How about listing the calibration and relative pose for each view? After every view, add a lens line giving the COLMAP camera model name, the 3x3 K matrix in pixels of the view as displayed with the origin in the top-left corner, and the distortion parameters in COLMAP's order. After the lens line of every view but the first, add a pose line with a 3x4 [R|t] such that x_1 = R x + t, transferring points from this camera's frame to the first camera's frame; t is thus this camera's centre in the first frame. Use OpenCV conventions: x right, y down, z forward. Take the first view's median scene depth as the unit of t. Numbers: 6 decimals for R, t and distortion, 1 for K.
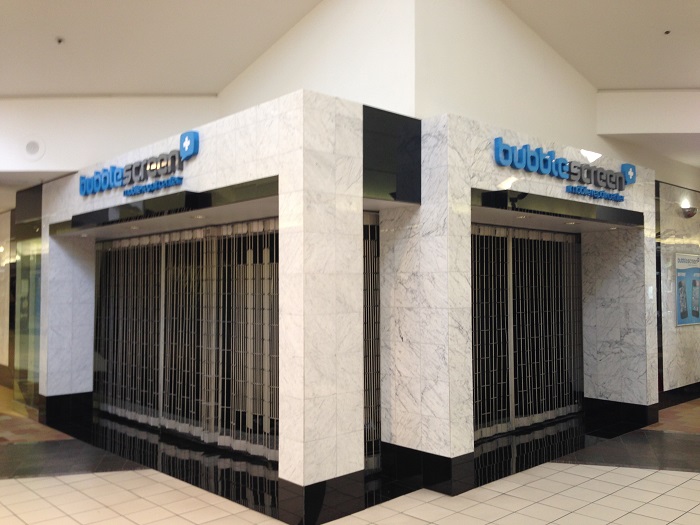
lens RADIAL K [[652.2, 0, 350.0], [0, 652.2, 262.5], [0, 0, 1]] dist [0.111596, -0.180382]
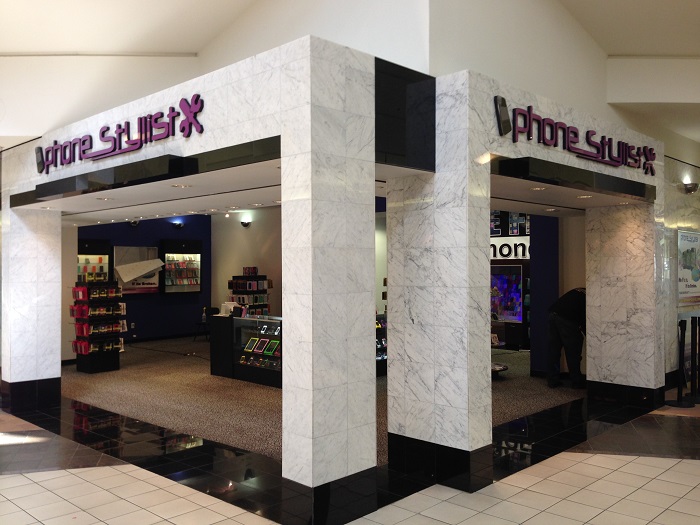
lens RADIAL K [[652.2, 0, 350.0], [0, 652.2, 262.5], [0, 0, 1]] dist [0.111596, -0.180382]
pose [[0.998749, 0.001660, 0.049967, -0.052696], [-0.003154, 0.999550, 0.029839, 0.008831], [-0.049895, -0.029959, 0.998305, 0.100092]]
